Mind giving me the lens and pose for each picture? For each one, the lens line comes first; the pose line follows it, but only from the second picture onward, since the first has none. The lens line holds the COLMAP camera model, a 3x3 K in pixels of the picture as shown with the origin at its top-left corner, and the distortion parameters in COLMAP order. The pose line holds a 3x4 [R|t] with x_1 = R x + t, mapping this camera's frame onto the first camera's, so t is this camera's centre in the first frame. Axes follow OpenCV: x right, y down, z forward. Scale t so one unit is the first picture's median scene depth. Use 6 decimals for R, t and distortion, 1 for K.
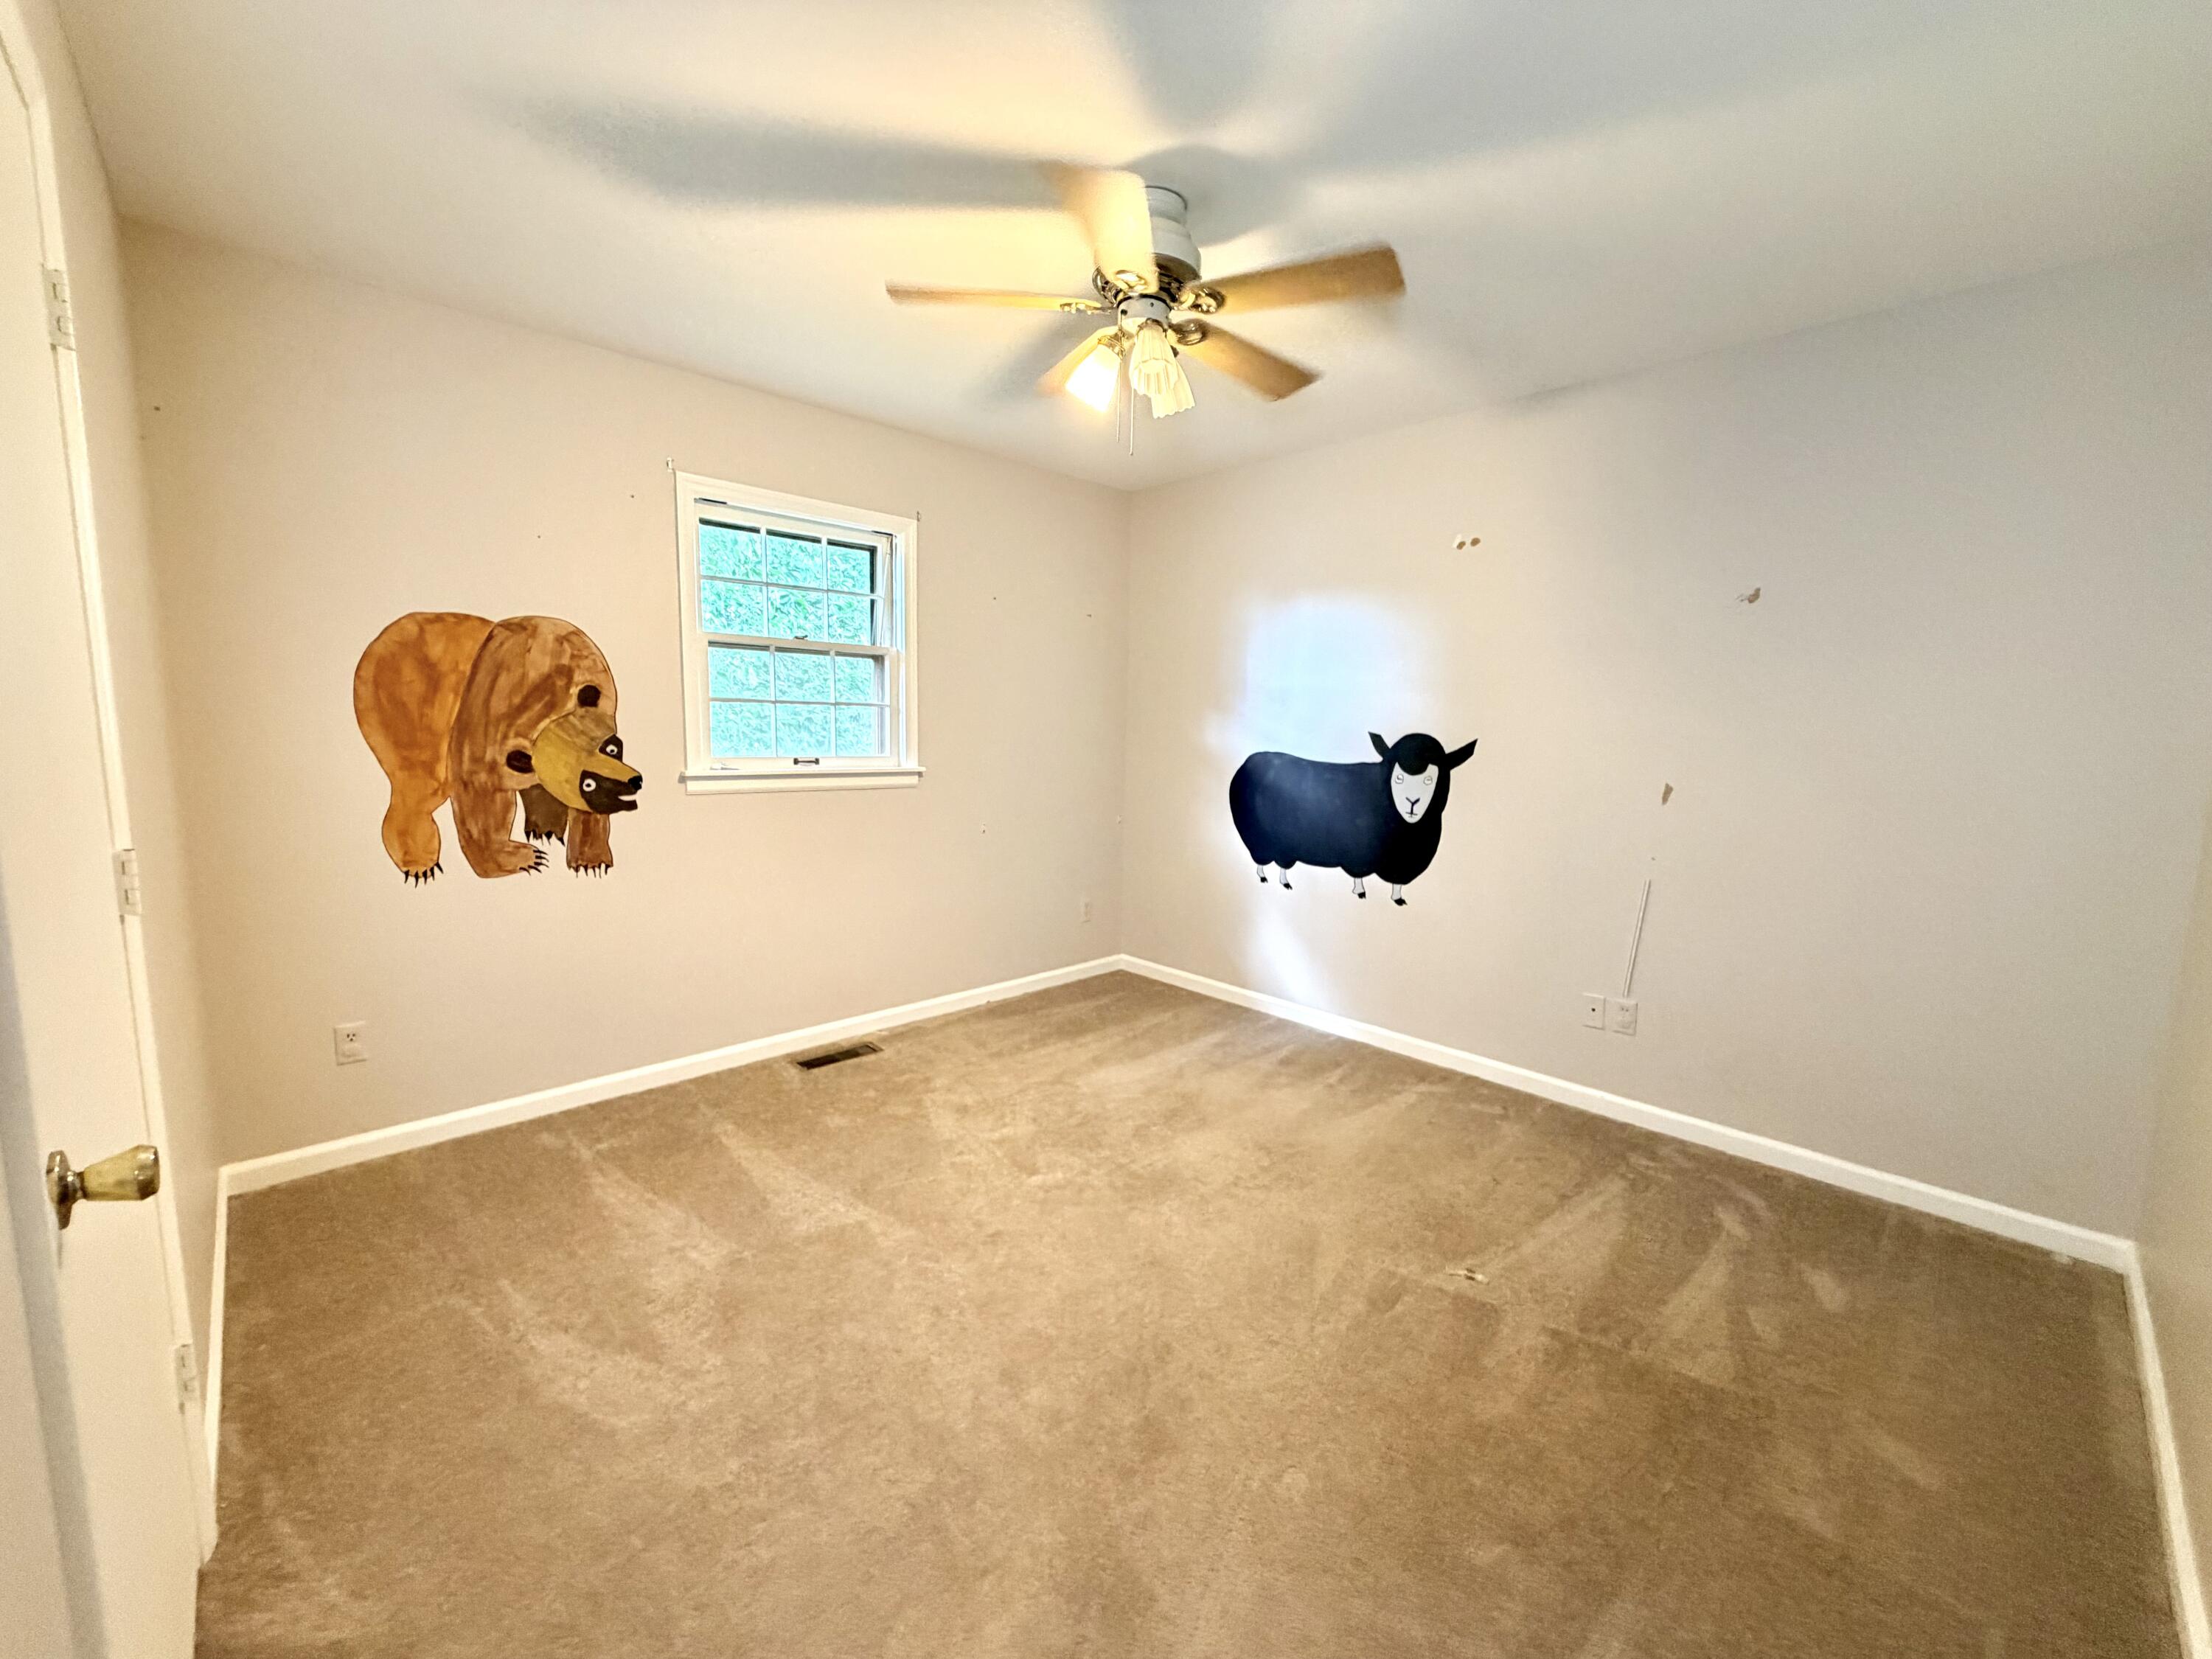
lens RADIAL K [[879.9, 0, 1098.2], [0, 879.9, 828.0], [0, 0, 1]] dist [-0.000201, -0.000106]
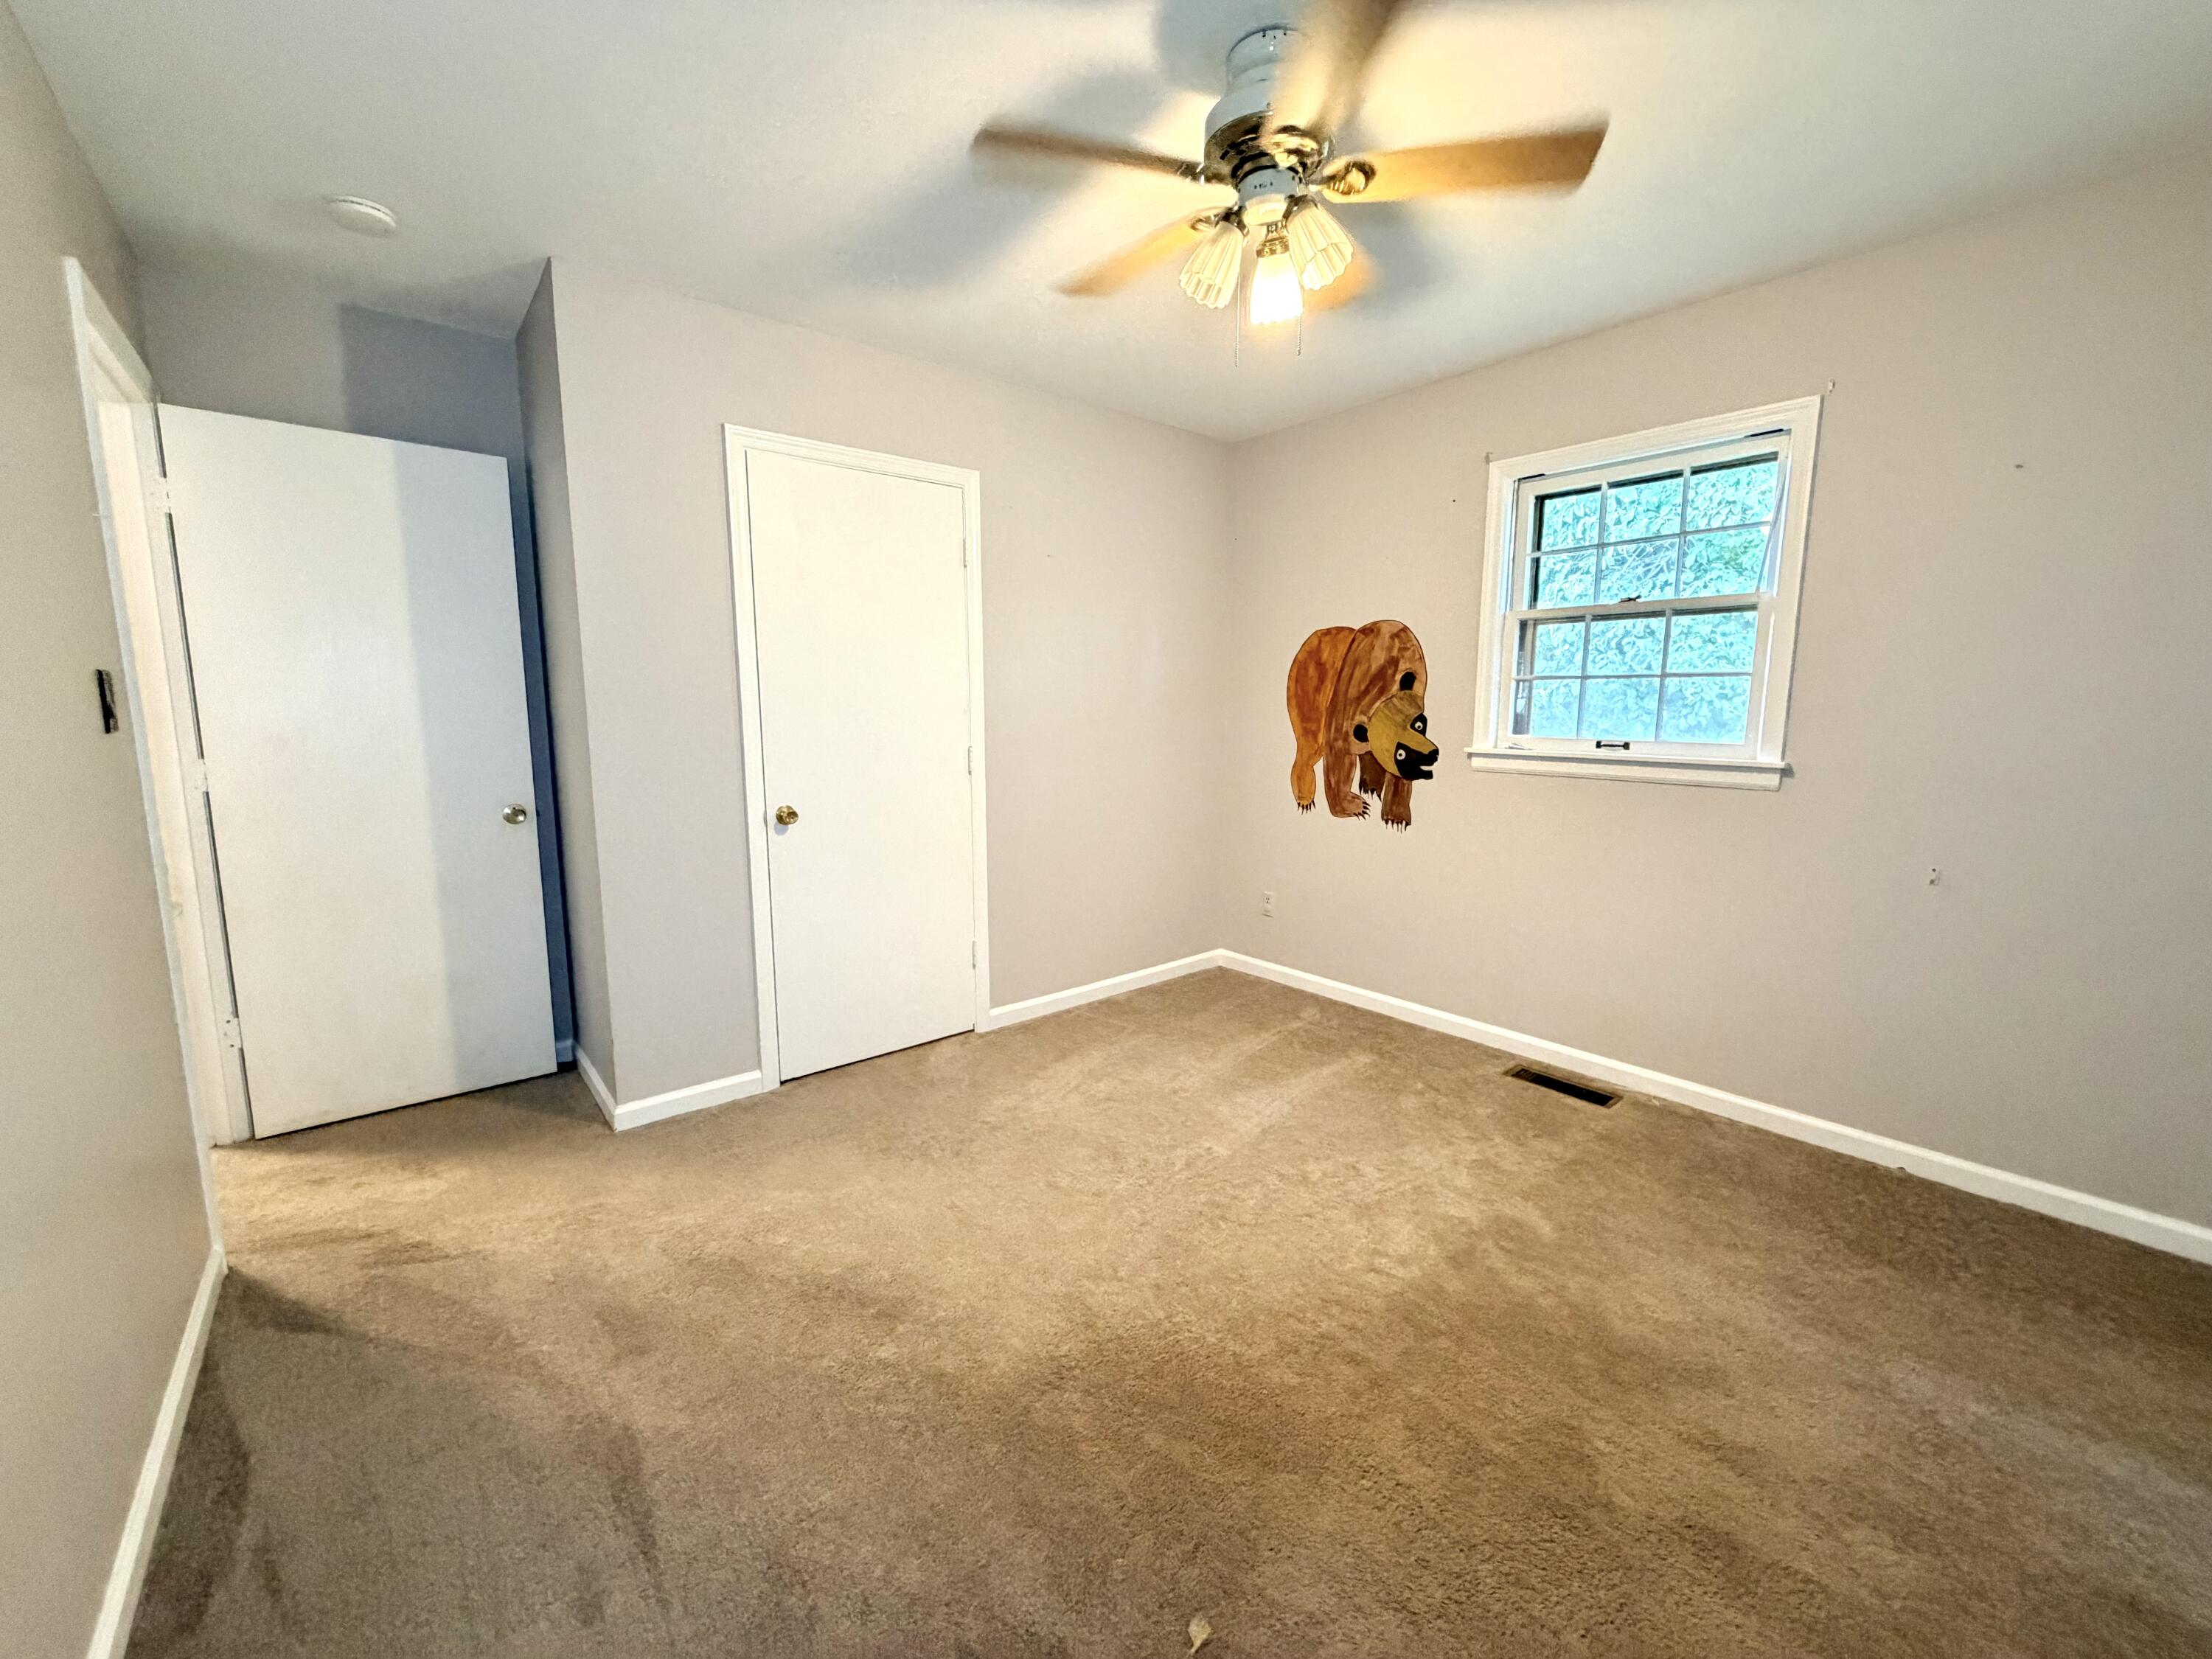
lens RADIAL K [[879.9, 0, 1098.2], [0, 879.9, 828.0], [0, 0, 1]] dist [-0.000201, -0.000106]
pose [[-0.066987, 0.118154, -0.990733, 0.683563], [-0.122788, 0.984440, 0.125705, -0.051796], [0.990170, 0.130071, -0.051437, 0.681050]]
